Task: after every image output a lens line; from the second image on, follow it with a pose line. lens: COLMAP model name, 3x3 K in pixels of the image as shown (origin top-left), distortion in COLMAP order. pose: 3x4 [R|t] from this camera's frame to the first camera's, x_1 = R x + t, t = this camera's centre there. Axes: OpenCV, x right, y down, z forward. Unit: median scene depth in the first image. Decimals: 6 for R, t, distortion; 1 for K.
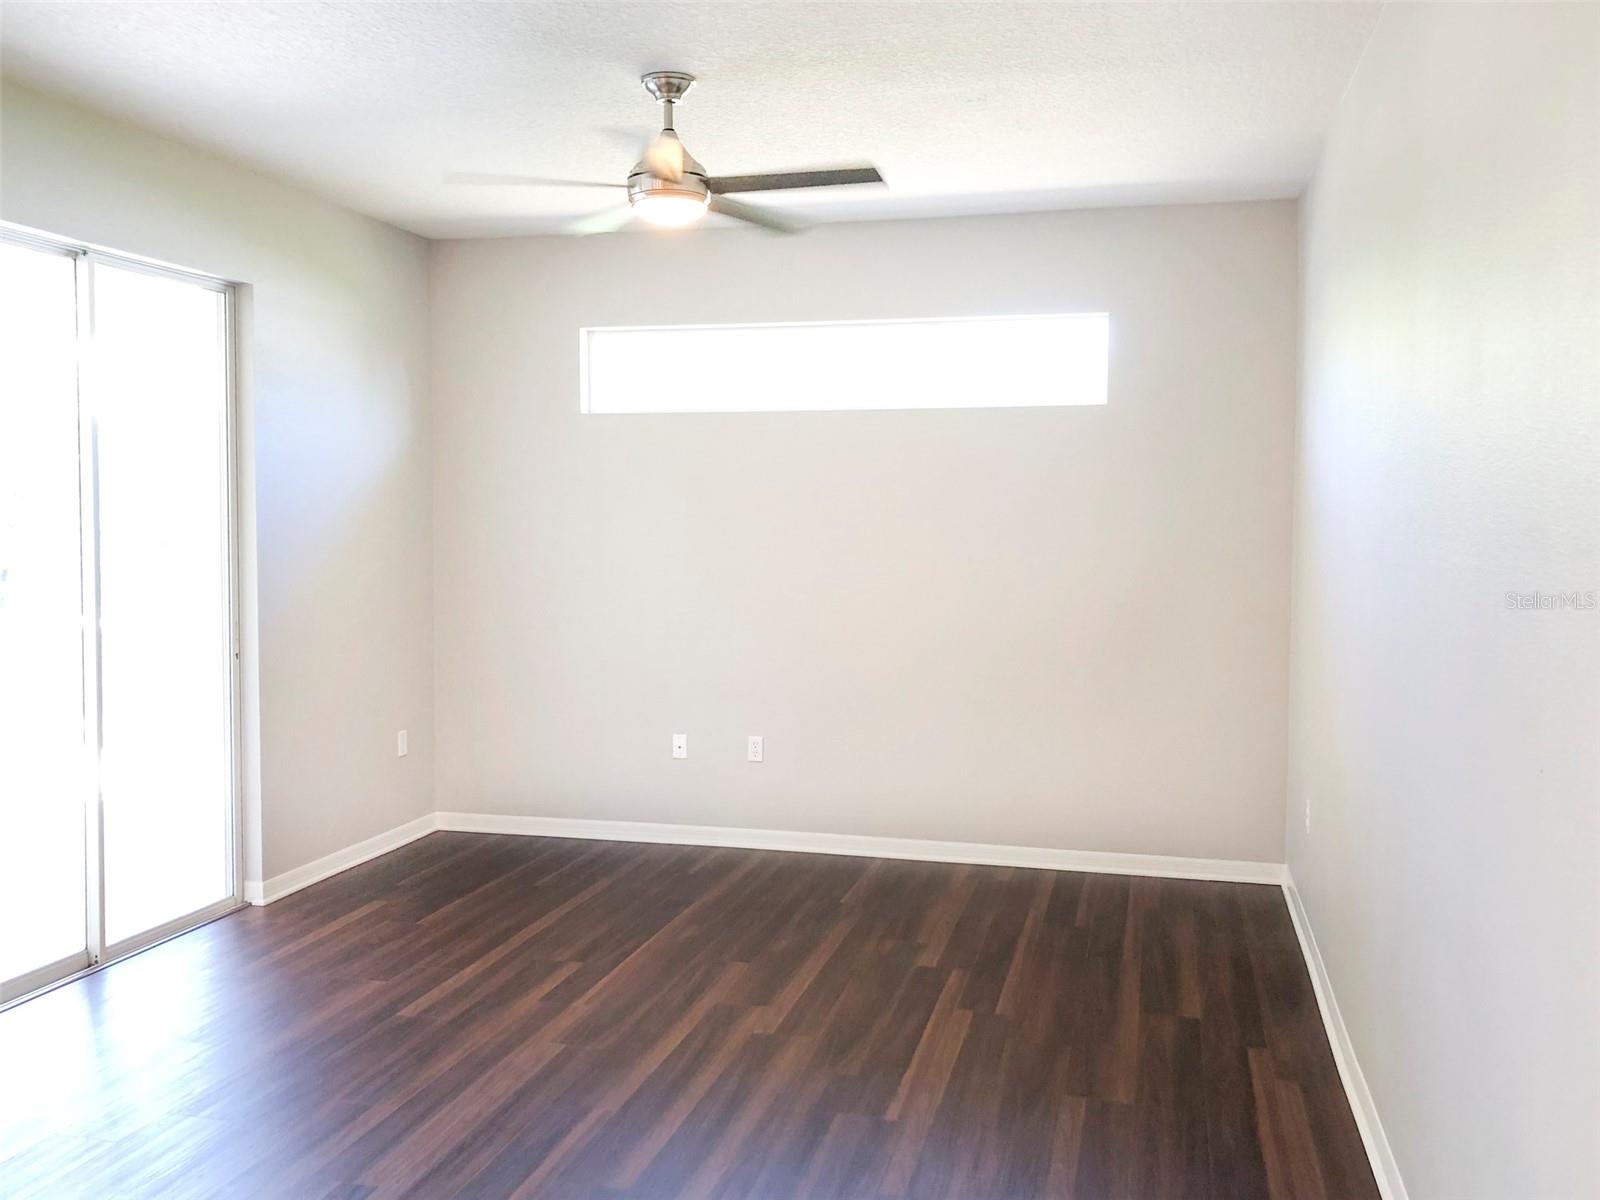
lens RADIAL K [[1375.4, 0, 799.8], [0, 1375.4, 590.9], [0, 0, 1]] dist [0.012562, -0.000477]
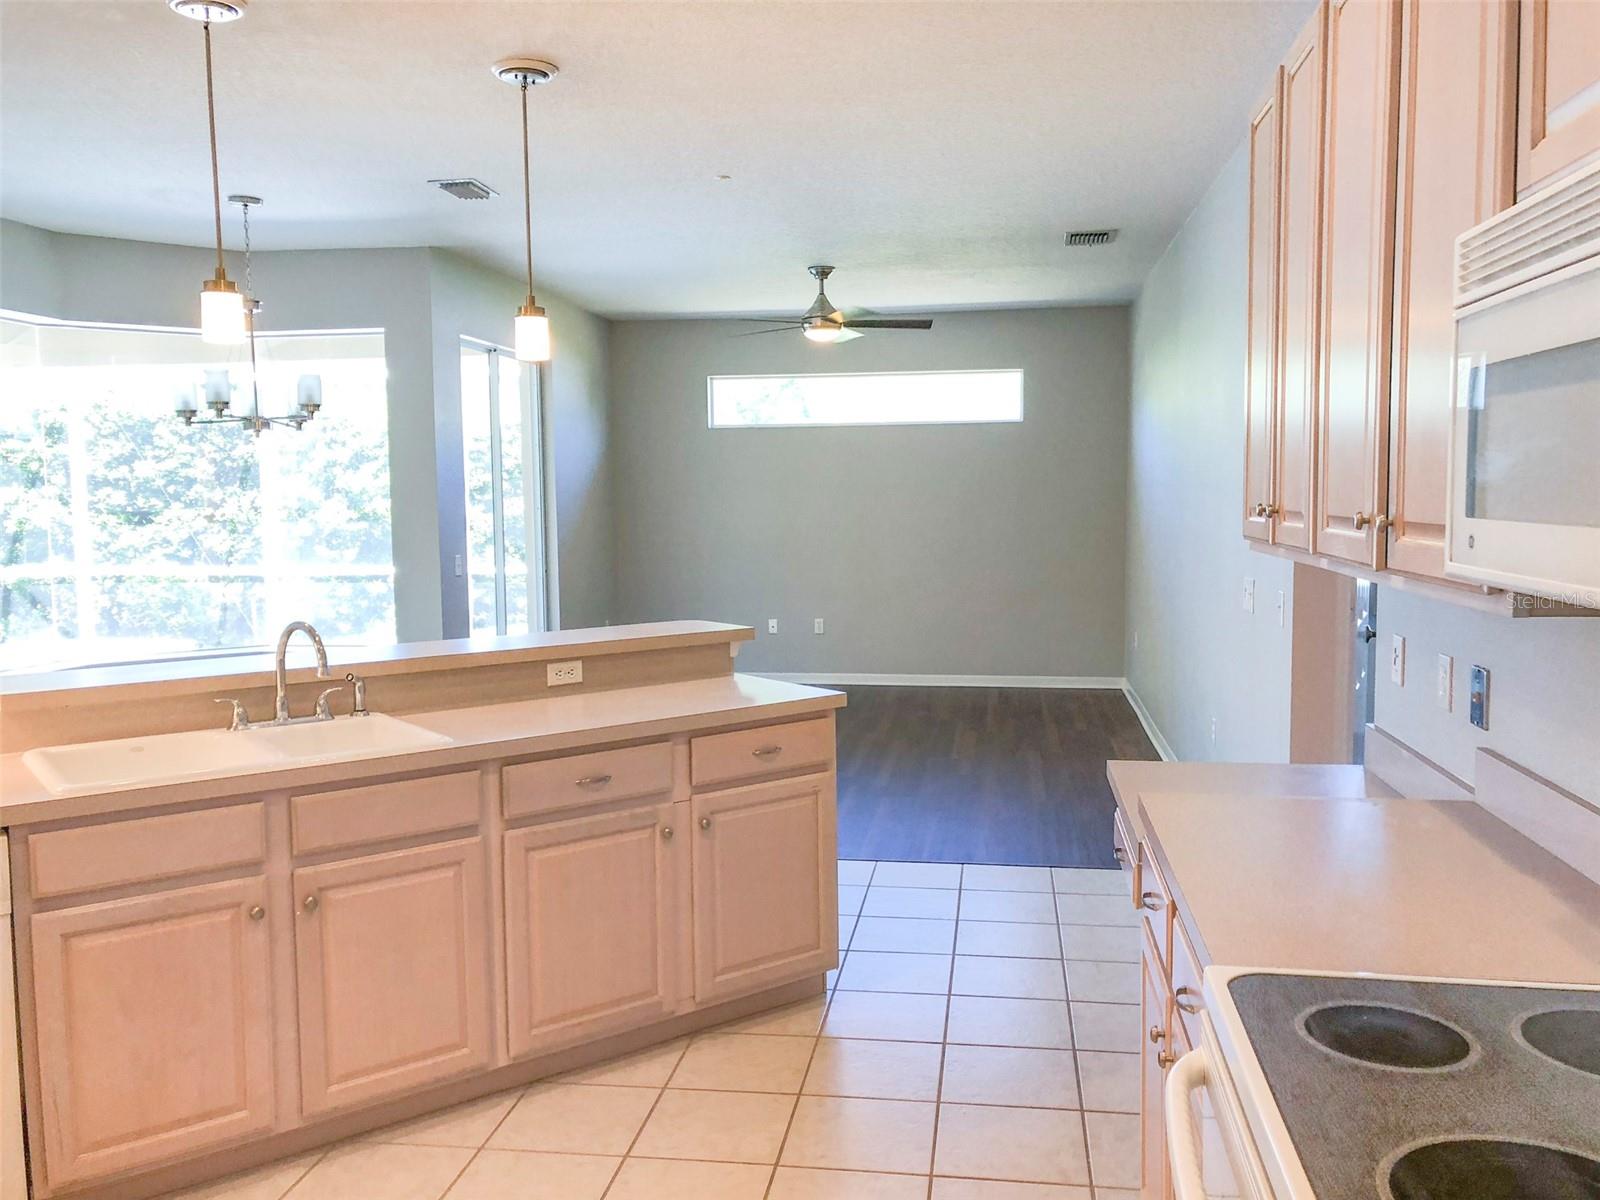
lens RADIAL K [[1324.6, 0, 787.9], [0, 1324.6, 592.7], [0, 0, 1]] dist [0.035810, -0.005797]
pose [[0.995150, -0.021199, 0.096054, -0.236385], [0.019230, 0.999586, 0.021381, 0.039842], [-0.096467, -0.019431, 0.995146, -0.643551]]
